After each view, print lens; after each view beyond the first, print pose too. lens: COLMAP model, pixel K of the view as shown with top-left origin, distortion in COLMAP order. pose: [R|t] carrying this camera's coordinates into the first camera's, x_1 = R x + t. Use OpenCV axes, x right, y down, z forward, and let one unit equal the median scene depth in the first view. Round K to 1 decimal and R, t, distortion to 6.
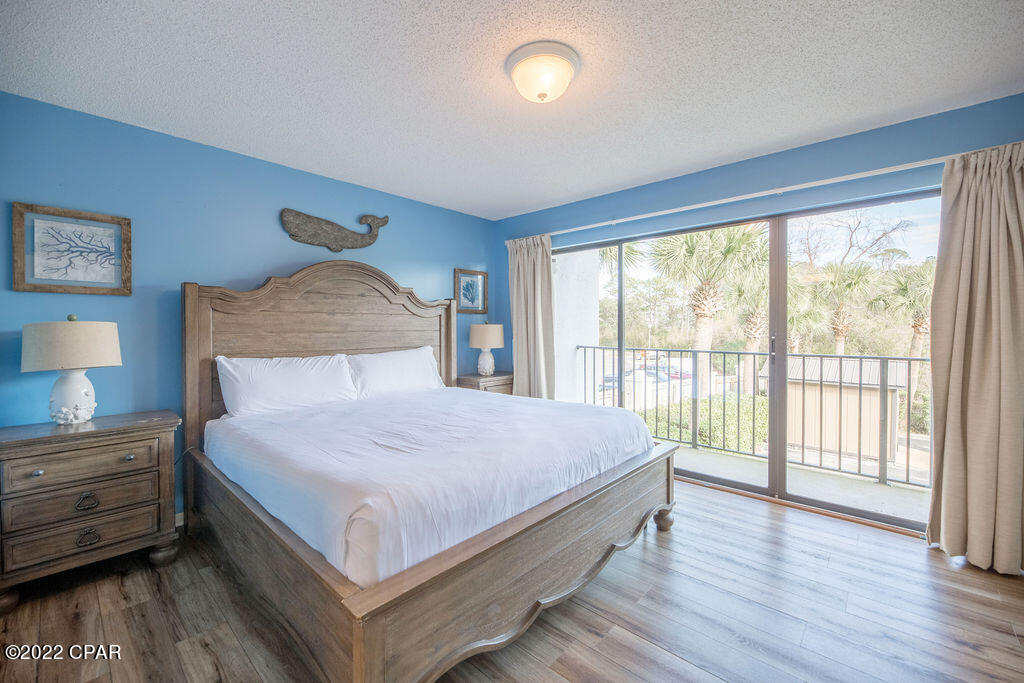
lens RADIAL K [[424.6, 0, 512.0], [0, 424.6, 338.4], [0, 0, 1]] dist [-0.004267, -0.000380]
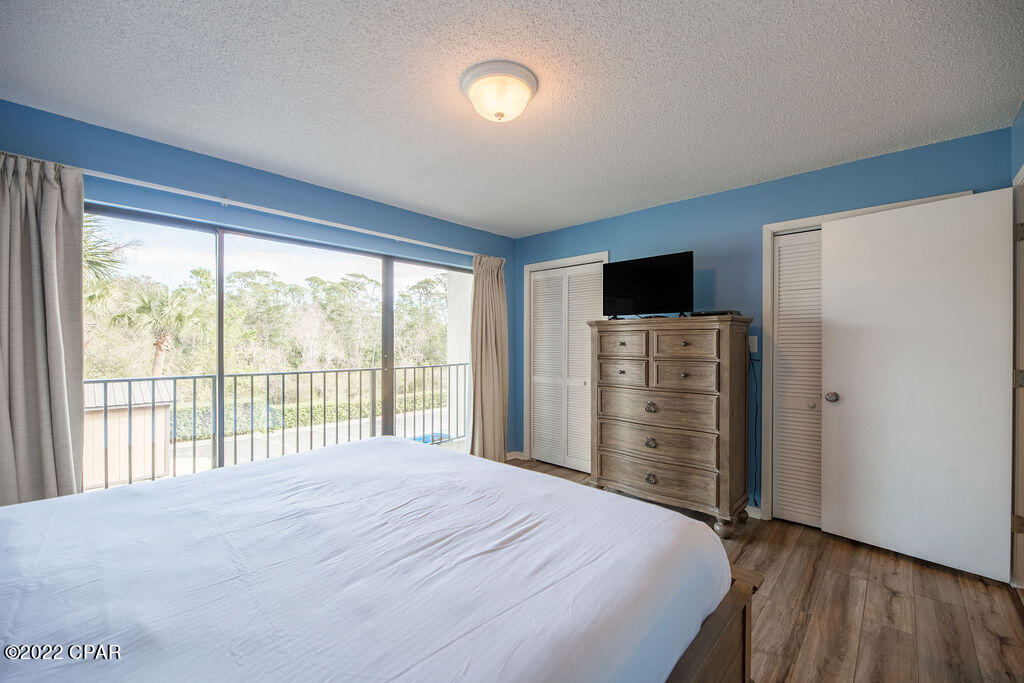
lens RADIAL K [[424.6, 0, 512.0], [0, 424.6, 338.4], [0, 0, 1]] dist [-0.004267, -0.000380]
pose [[-0.013863, 0.017507, 0.999751, -0.205341], [0.022972, 0.999588, -0.017185, -0.007081], [-0.999640, 0.022728, -0.014259, 0.221469]]
